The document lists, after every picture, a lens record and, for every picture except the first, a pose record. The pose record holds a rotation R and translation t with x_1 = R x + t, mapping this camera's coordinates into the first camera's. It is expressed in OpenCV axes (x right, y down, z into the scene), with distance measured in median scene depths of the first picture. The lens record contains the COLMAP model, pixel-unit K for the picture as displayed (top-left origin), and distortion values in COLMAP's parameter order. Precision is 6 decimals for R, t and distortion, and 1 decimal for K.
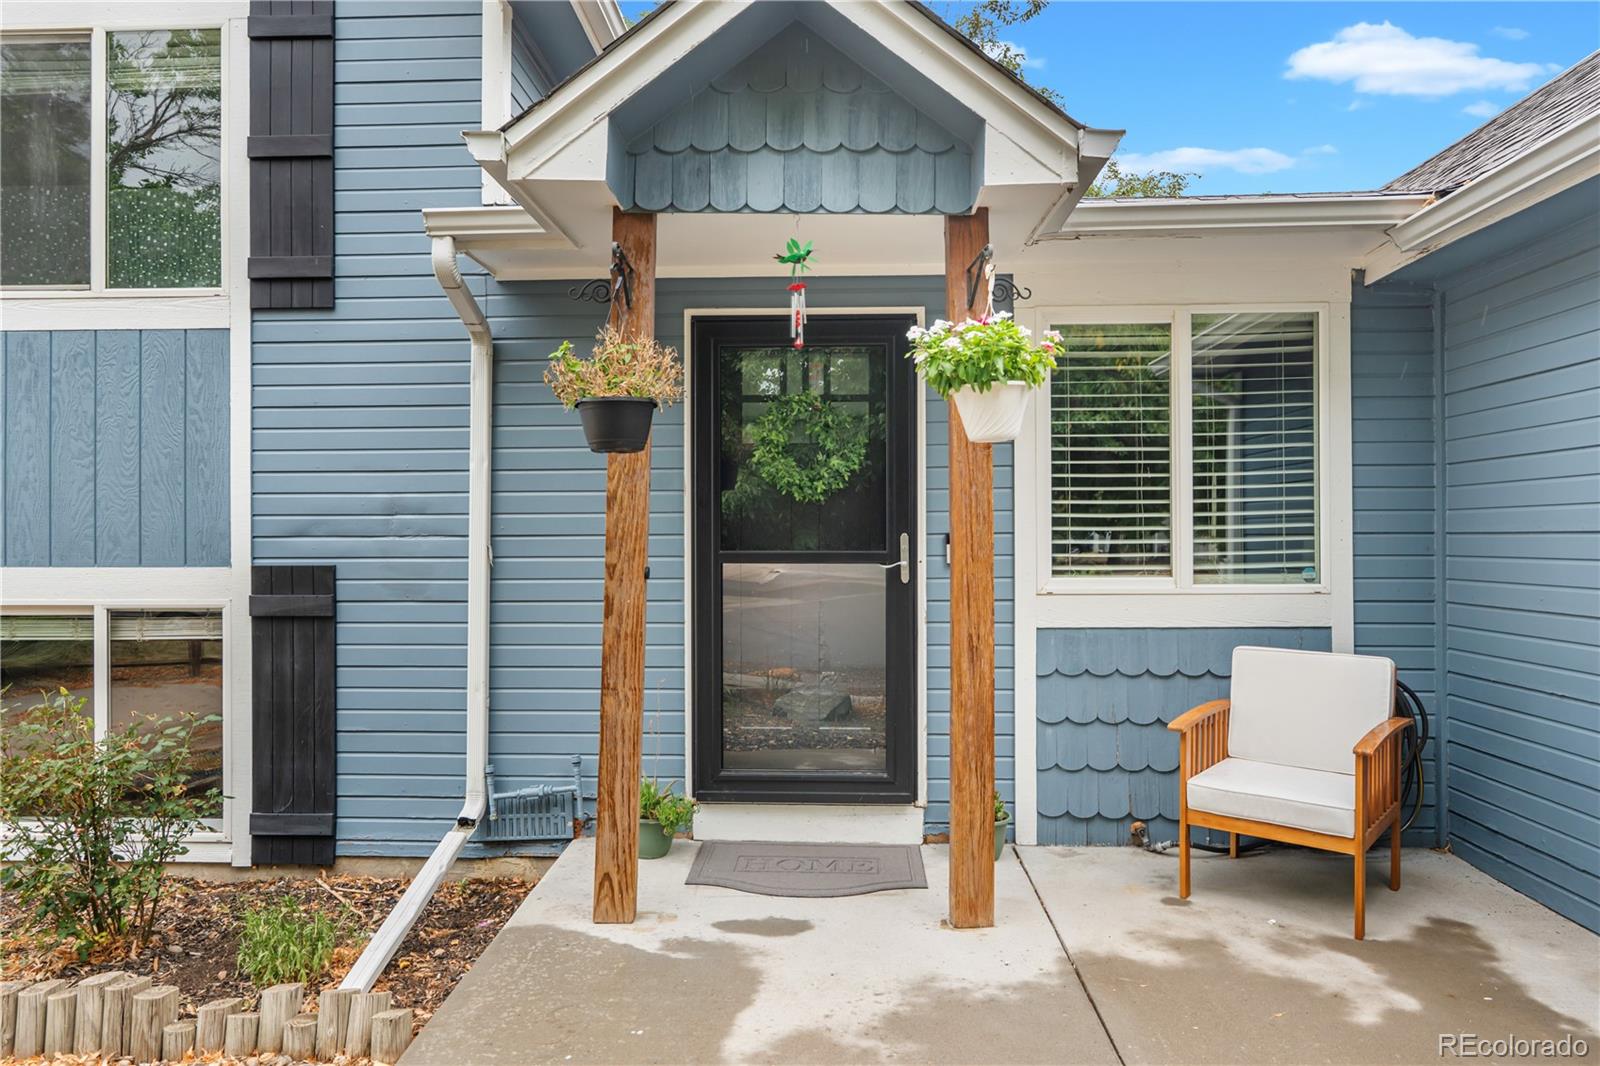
lens RADIAL K [[1029.3, 0, 801.1], [0, 1029.3, 534.2], [0, 0, 1]] dist [-0.002631, 0.004153]
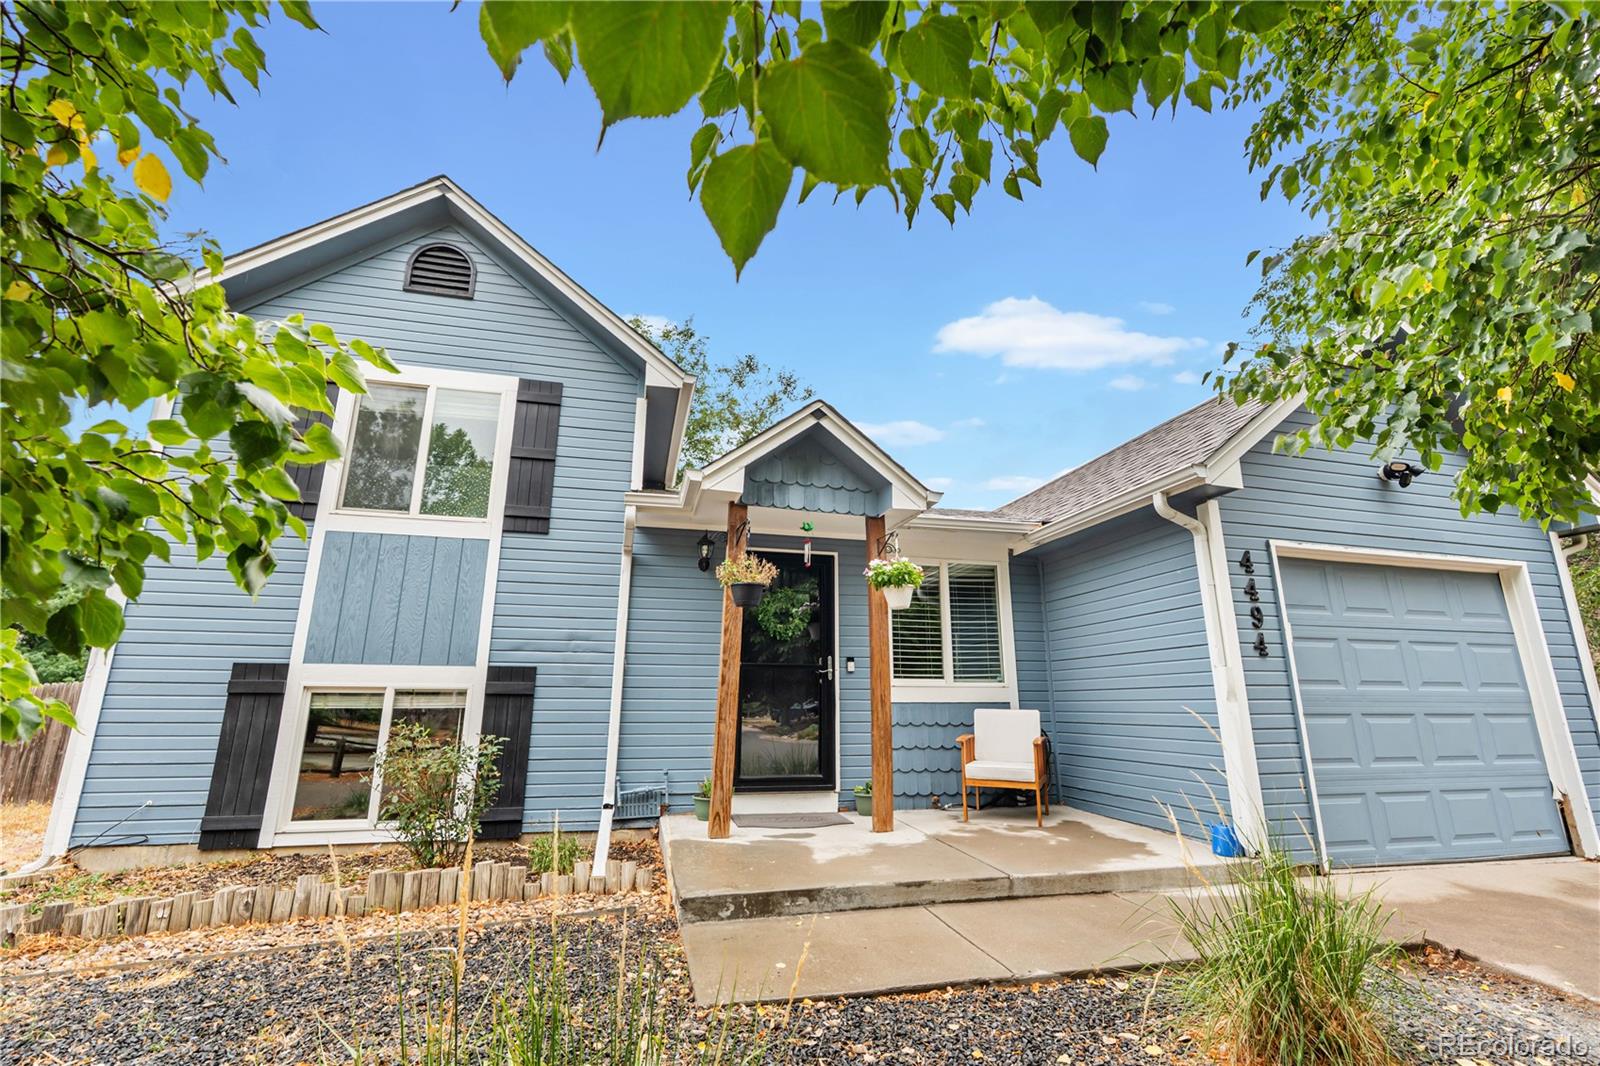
lens RADIAL K [[696.3, 0, 800.5], [0, 696.3, 534.3], [0, 0, 1]] dist [-0.001636, 0.000433]
pose [[0.961207, 0.072478, 0.266134, -0.358891], [-0.007462, 0.971340, -0.237579, 0.097116], [-0.275726, 0.226377, 0.934200, -0.384522]]
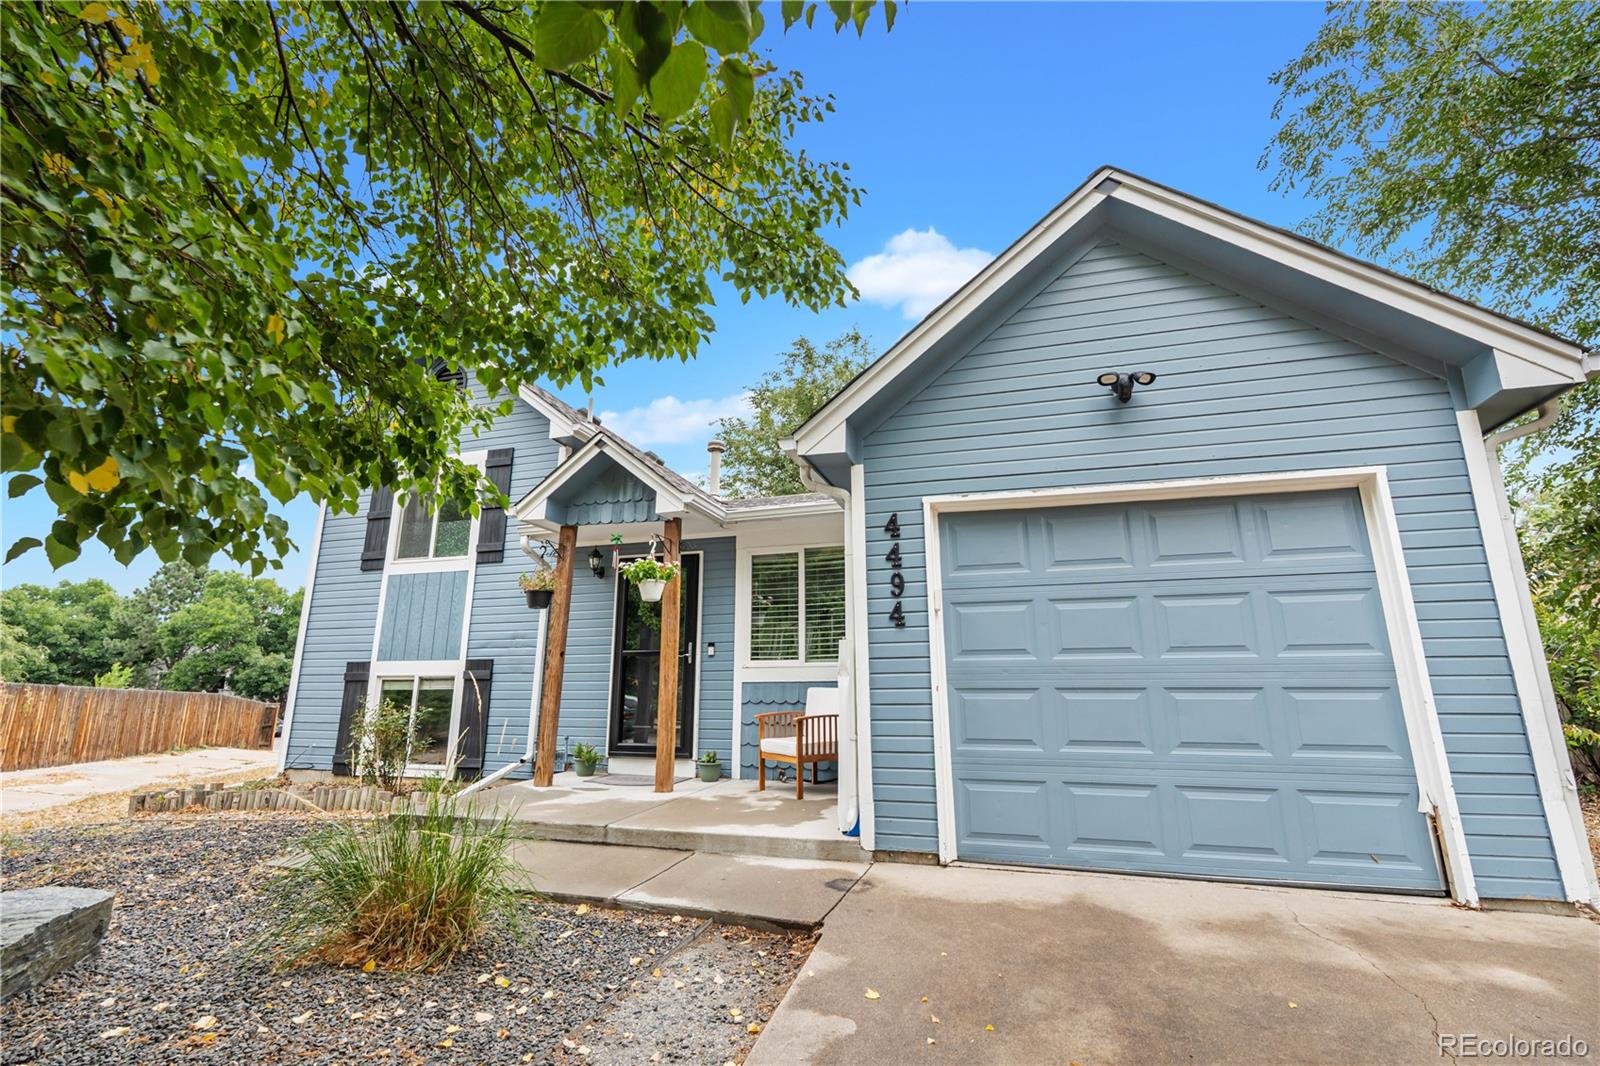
lens RADIAL K [[696.3, 0, 799.8], [0, 696.3, 535.0], [0, 0, 1]] dist [-0.001636, 0.000433]
pose [[0.966773, -0.053807, -0.249910, 0.775316], [-0.001844, 0.976104, -0.217295, 0.108541], [0.255630, 0.210536, 0.943572, -0.540099]]
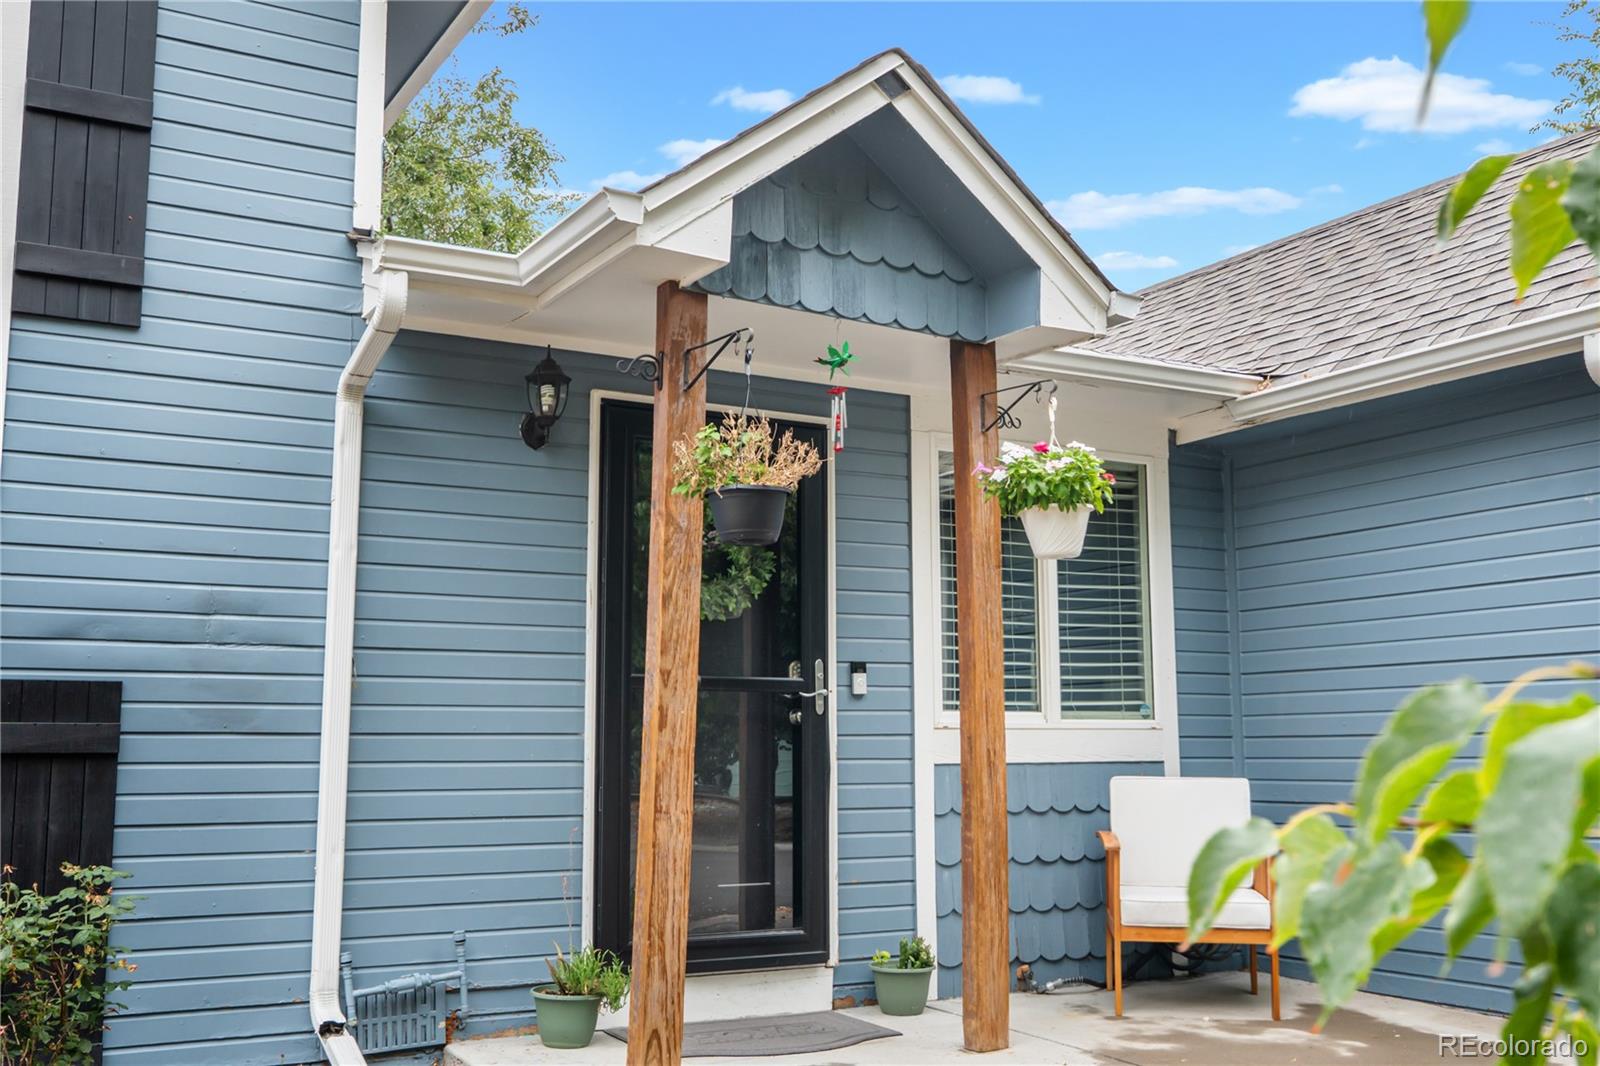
lens RADIAL K [[1588.6, 0, 795.6], [0, 1588.6, 537.5], [0, 0, 1]] dist [-0.009575, 0.000000]
pose [[0.845027, 0.072971, 0.529721, -0.671782], [-0.001240, 0.990910, -0.134523, 0.081336], [-0.534721, 0.113019, 0.837436, -0.181171]]
